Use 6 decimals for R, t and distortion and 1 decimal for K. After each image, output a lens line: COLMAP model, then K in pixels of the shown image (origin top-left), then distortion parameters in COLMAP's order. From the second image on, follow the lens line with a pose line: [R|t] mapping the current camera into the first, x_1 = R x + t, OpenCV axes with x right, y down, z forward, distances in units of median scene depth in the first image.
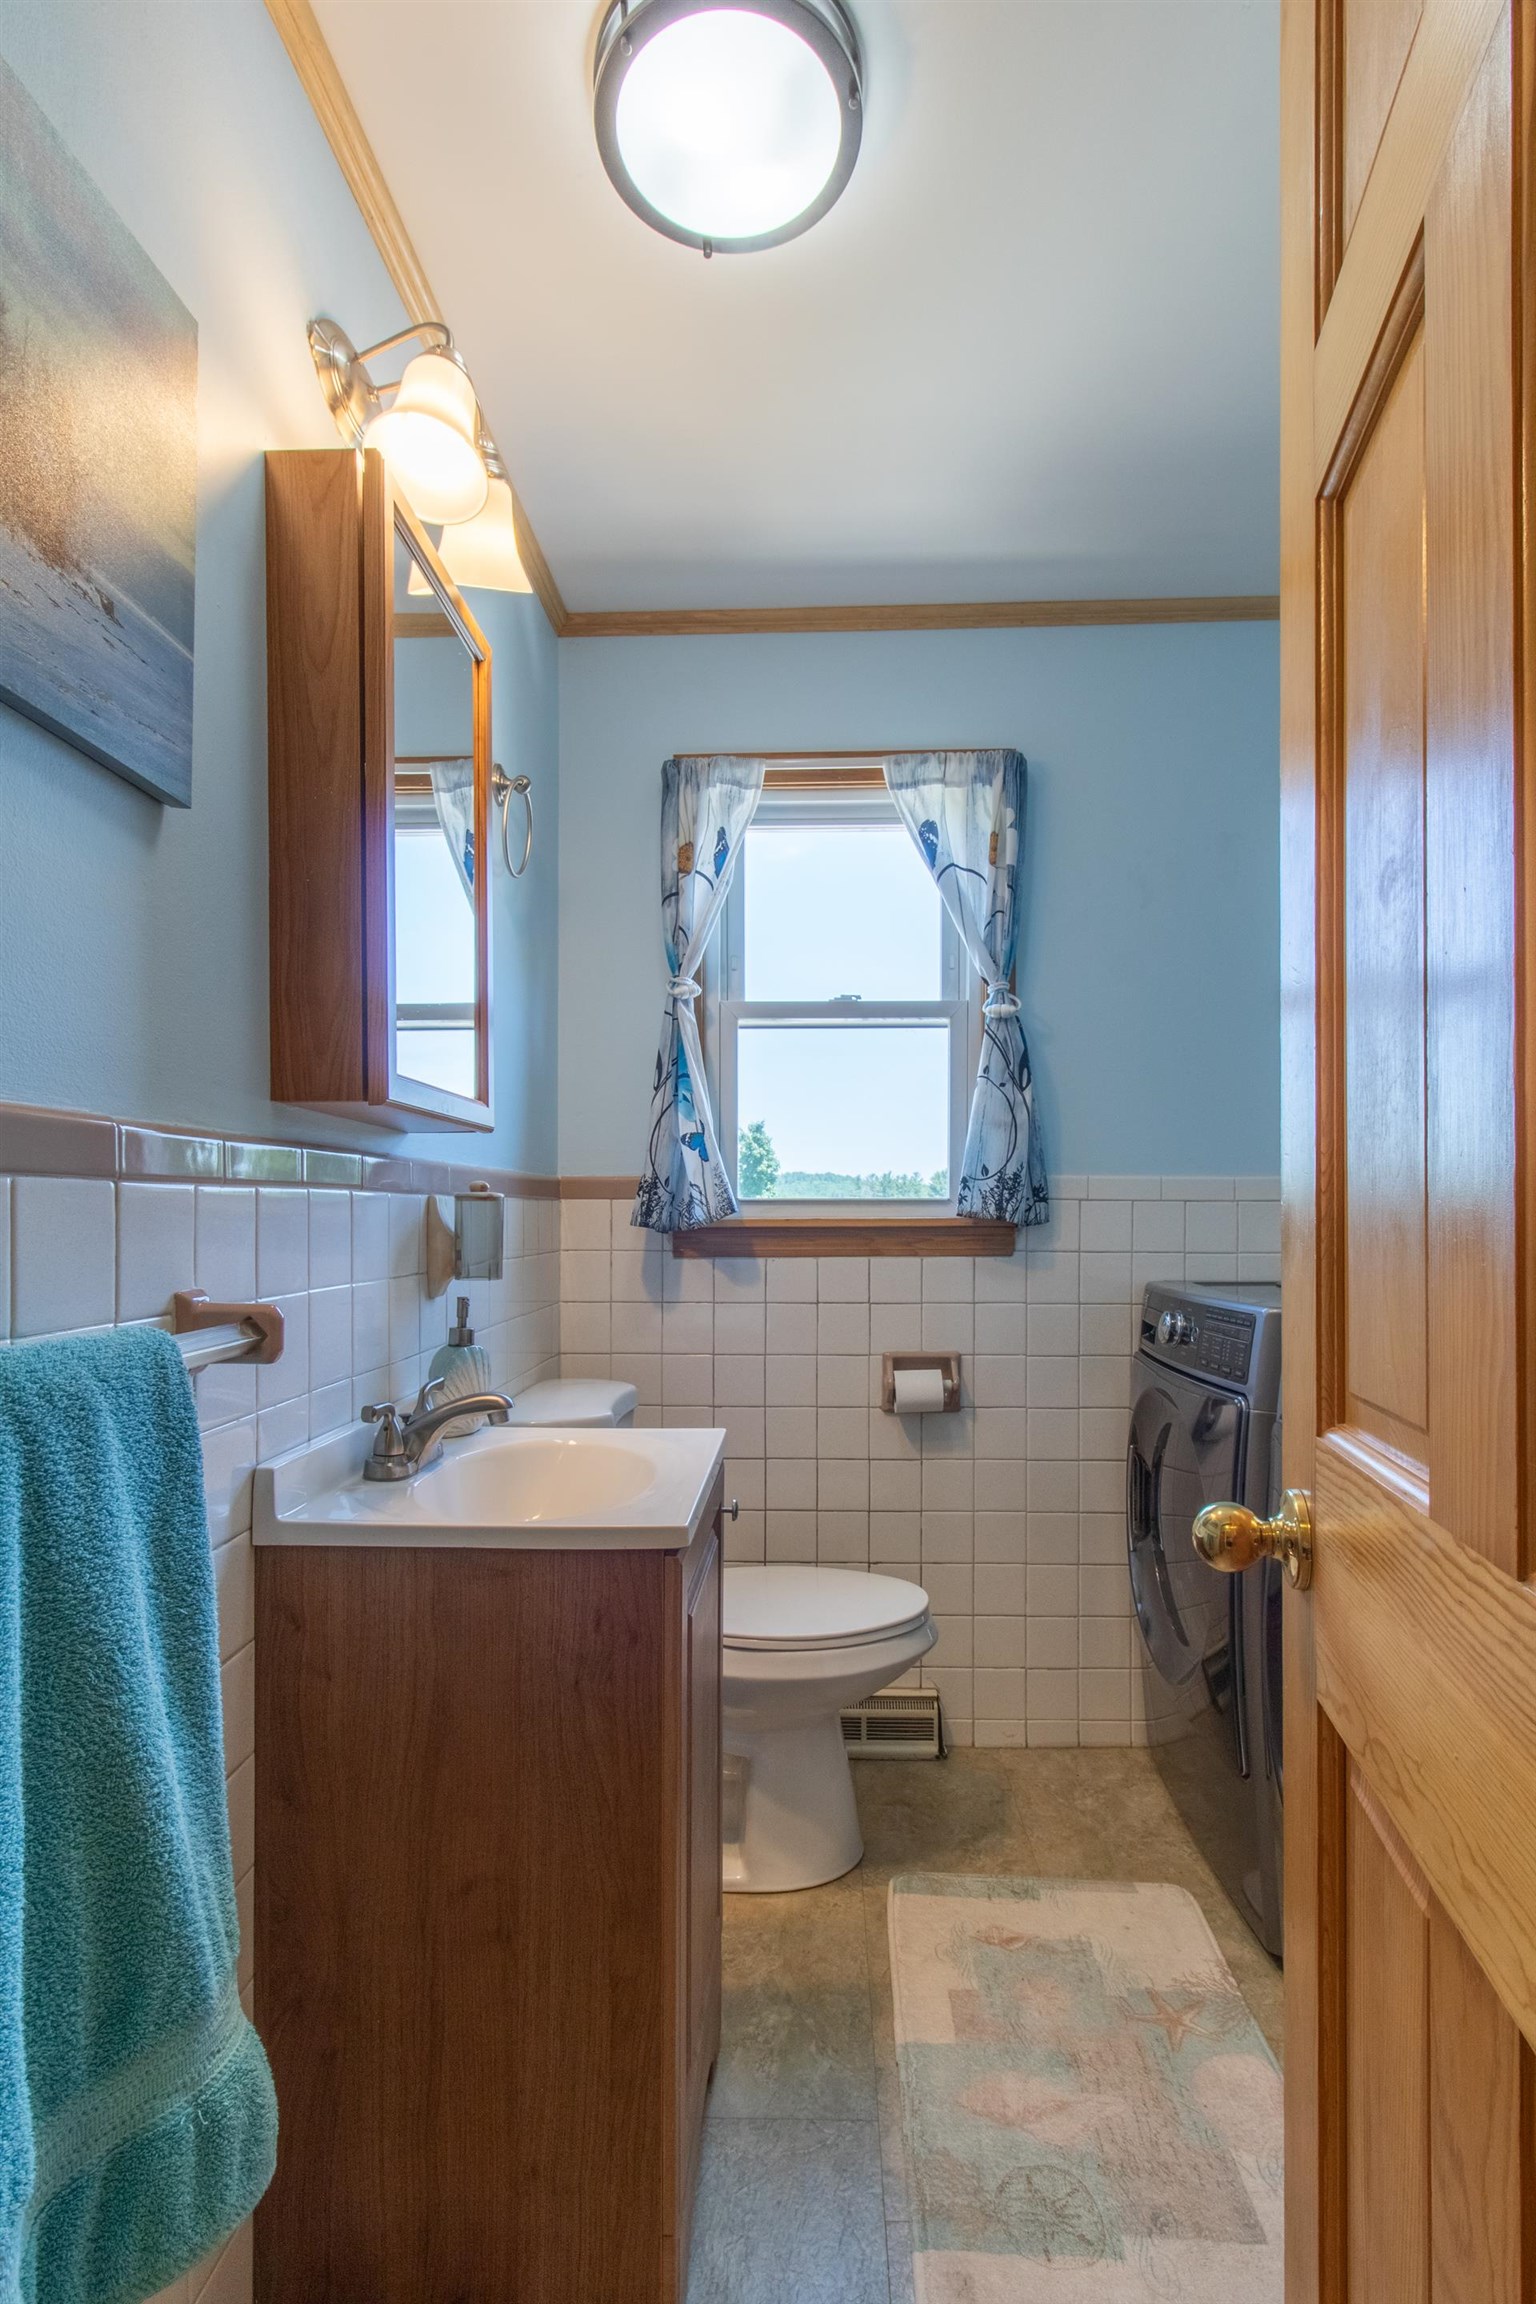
lens RADIAL K [[1086.2, 0, 782.6], [0, 1086.2, 1204.0], [0, 0, 1]] dist [0.003997, 0.000592]
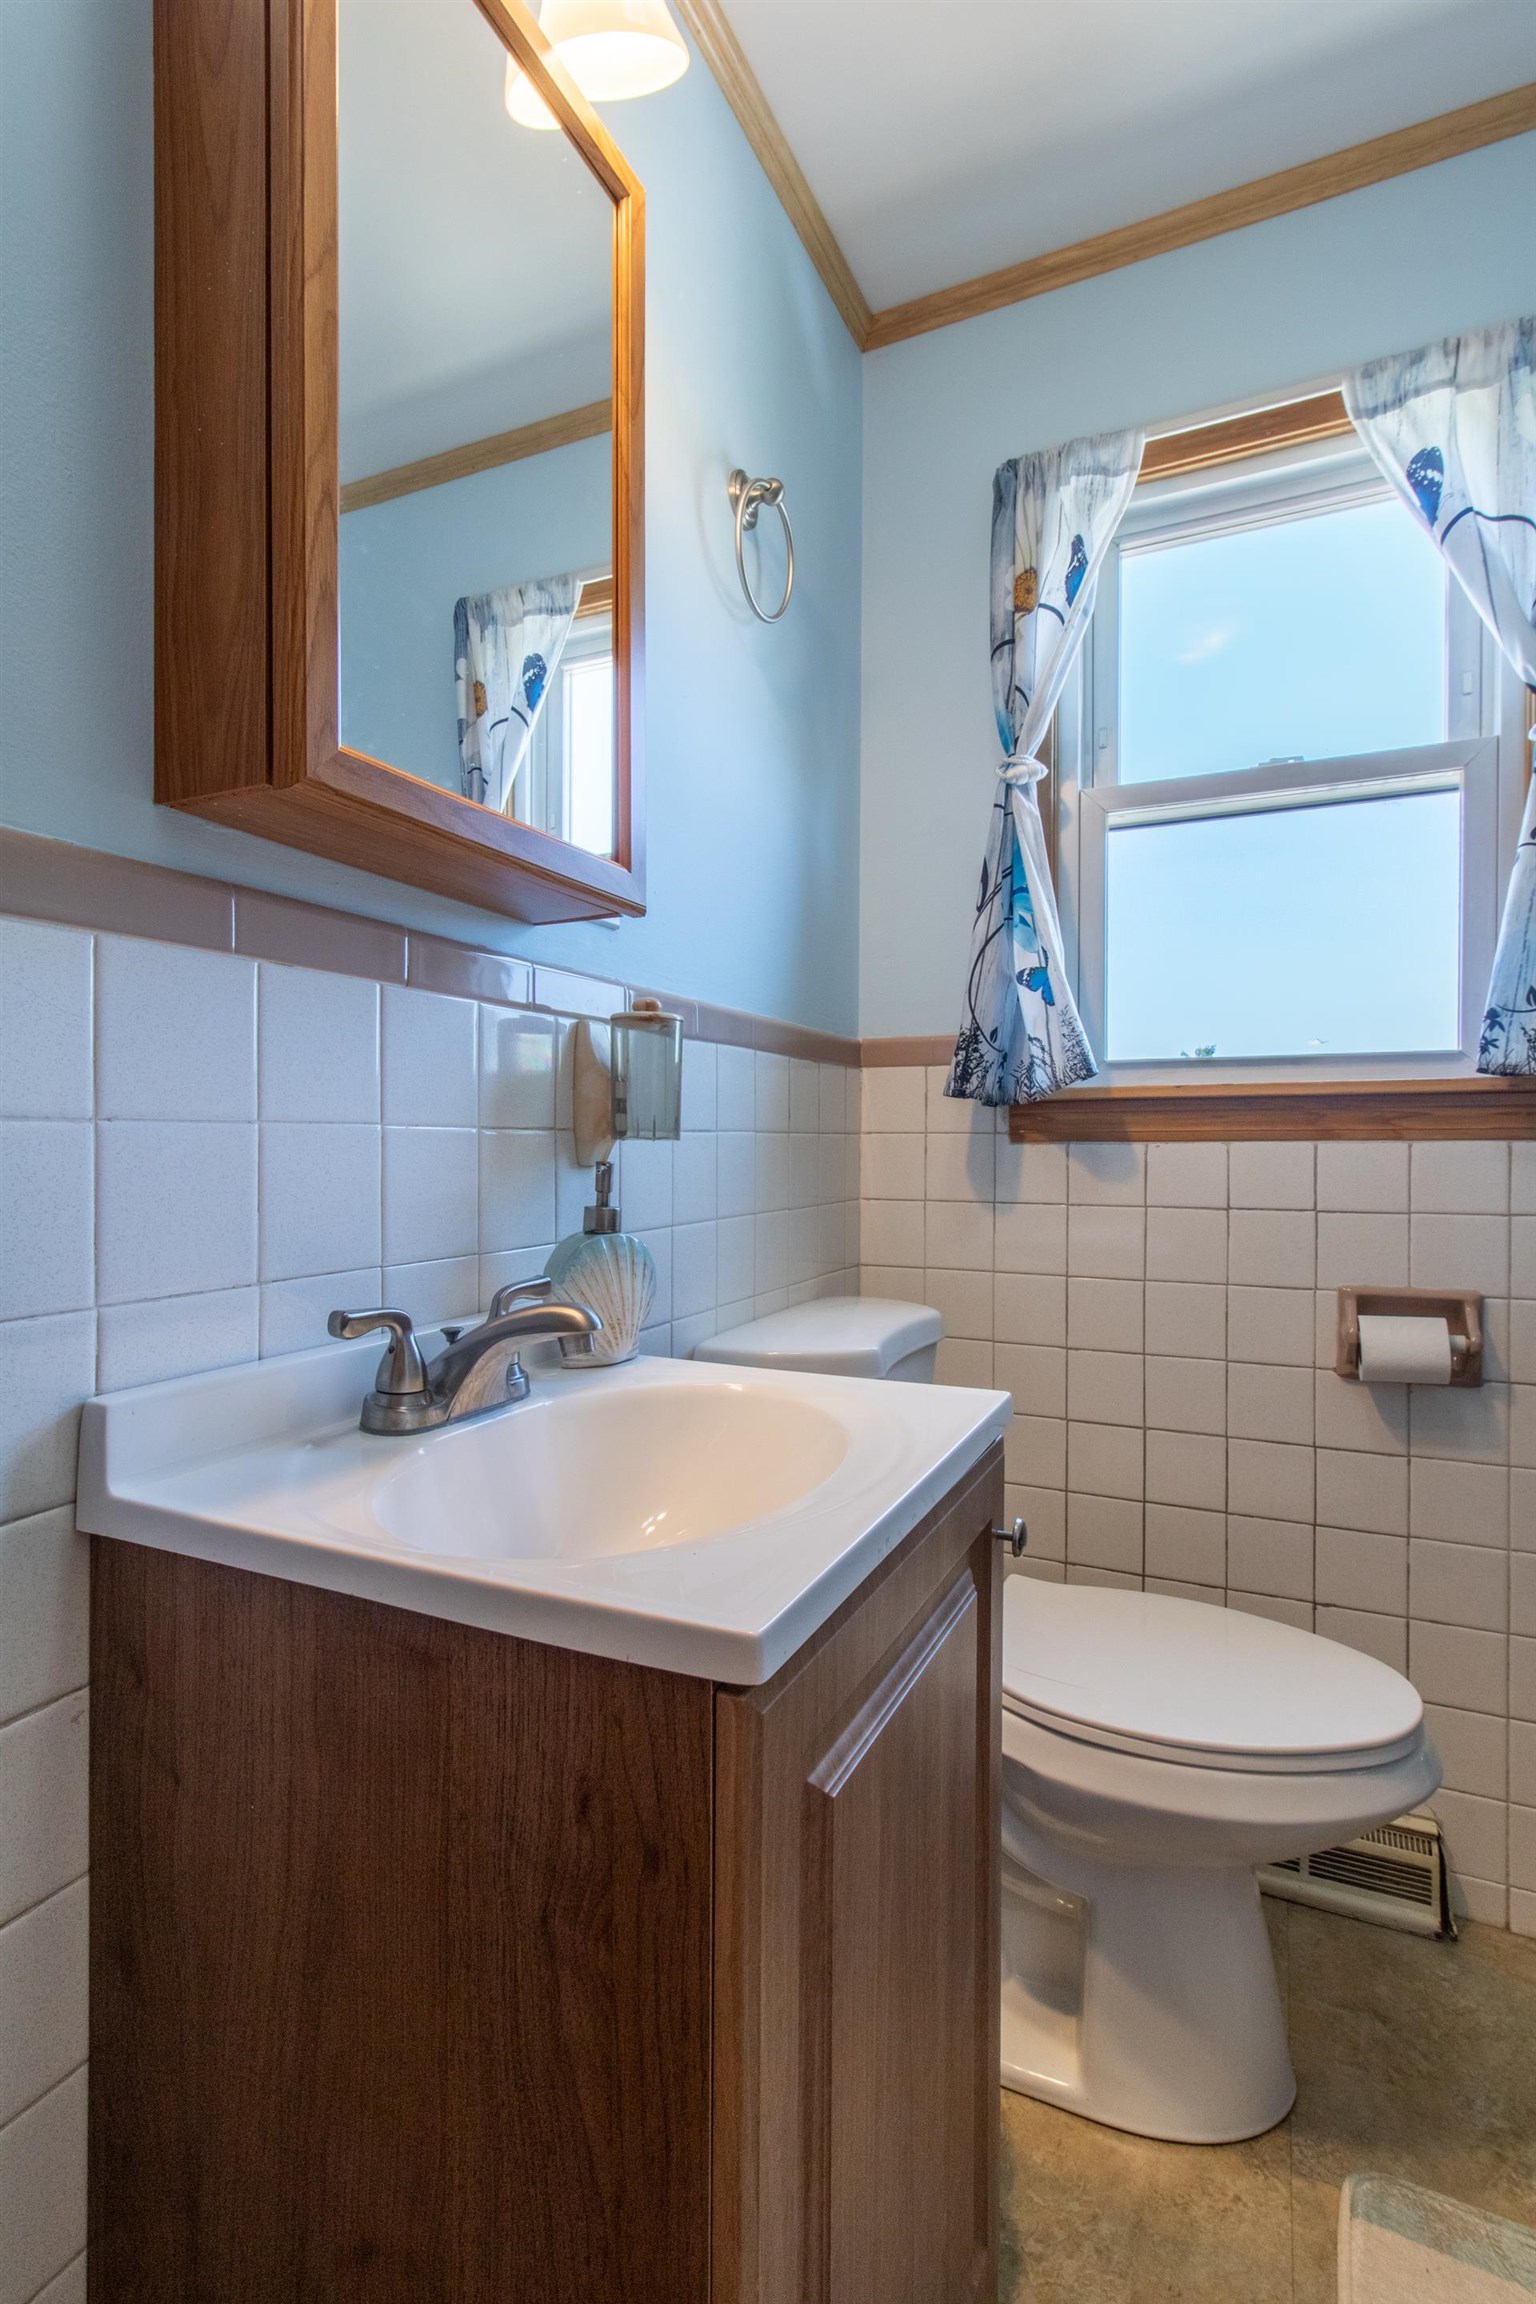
lens RADIAL K [[1086.2, 0, 705.1], [0, 1086.2, 1149.0], [0, 0, 1]] dist [0.003997, 0.000592]
pose [[0.901296, -0.000602, -0.433202, 0.033246], [0.009217, 0.999799, 0.017788, 0.040182], [0.433105, -0.020025, 0.901121, 0.253920]]
